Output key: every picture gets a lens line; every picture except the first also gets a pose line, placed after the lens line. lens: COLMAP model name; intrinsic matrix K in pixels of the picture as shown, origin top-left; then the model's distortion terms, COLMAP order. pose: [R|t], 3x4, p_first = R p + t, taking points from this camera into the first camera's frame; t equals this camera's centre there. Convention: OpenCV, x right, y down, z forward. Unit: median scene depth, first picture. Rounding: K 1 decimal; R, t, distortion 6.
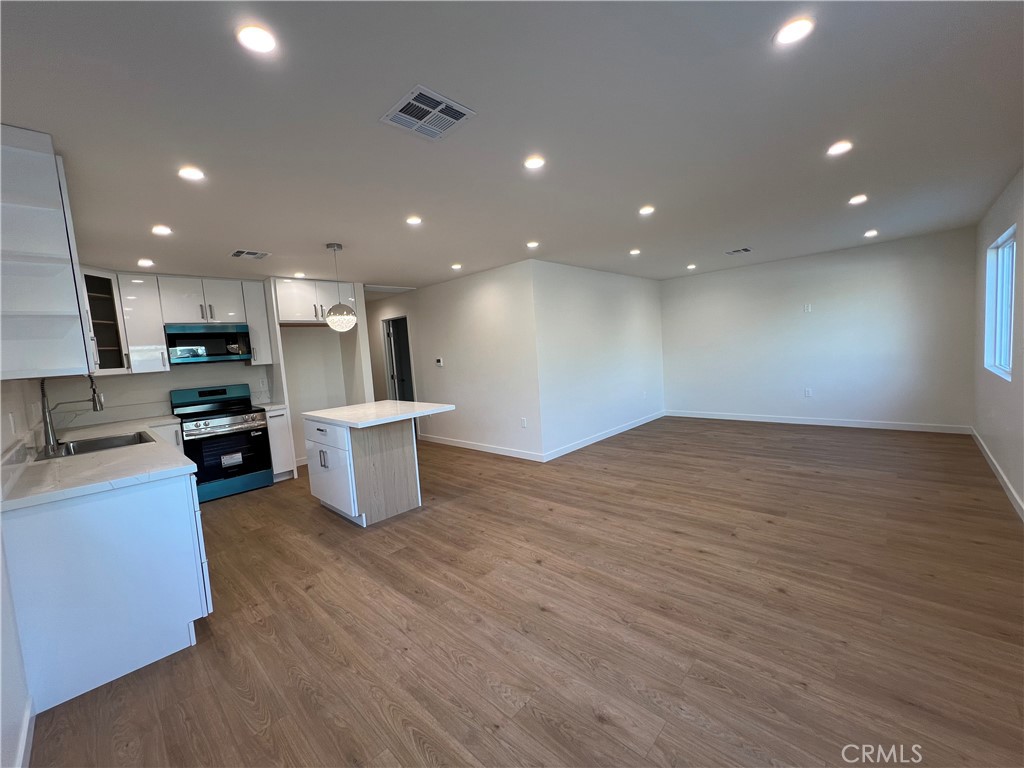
lens RADIAL K [[411.1, 0, 508.4], [0, 411.1, 384.0], [0, 0, 1]] dist [0.000470, 0.000346]
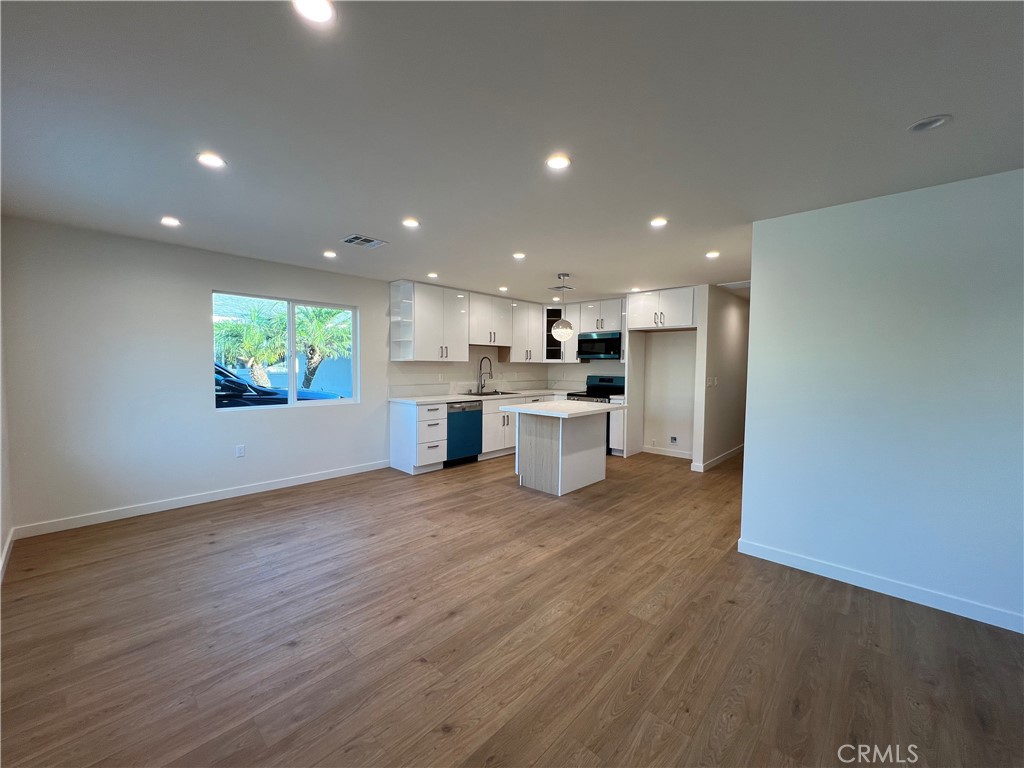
lens RADIAL K [[411.1, 0, 508.4], [0, 411.1, 382.0], [0, 0, 1]] dist [0.000470, 0.000346]
pose [[0.001694, 0.112601, -0.993639, 0.946320], [-0.092351, 0.989412, 0.111964, -0.137894], [0.995725, 0.091574, 0.012075, 0.887039]]
